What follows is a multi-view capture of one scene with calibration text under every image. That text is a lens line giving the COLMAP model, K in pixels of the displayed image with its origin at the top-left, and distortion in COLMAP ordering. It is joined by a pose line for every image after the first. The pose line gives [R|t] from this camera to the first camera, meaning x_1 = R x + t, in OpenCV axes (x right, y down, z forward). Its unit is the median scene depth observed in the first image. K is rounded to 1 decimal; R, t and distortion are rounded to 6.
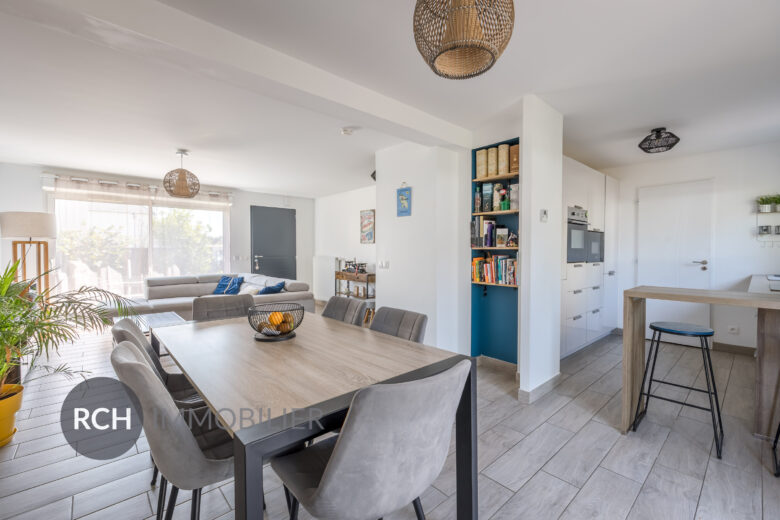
lens RADIAL K [[340.5, 0, 393.3], [0, 340.5, 258.0], [0, 0, 1]] dist [0.000414, 0.000378]
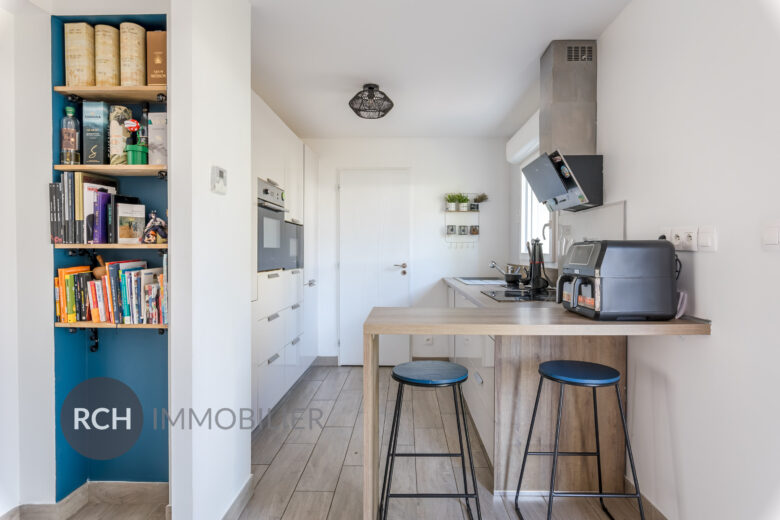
lens RADIAL K [[431.5, 0, 391.8], [0, 431.5, 257.7], [0, 0, 1]] dist [-0.006942, -0.001137]
pose [[0.697107, -0.009296, 0.716906, 0.140702], [0.014725, 0.999891, -0.001352, -0.006751], [-0.716815, 0.011499, 0.697168, 0.323434]]
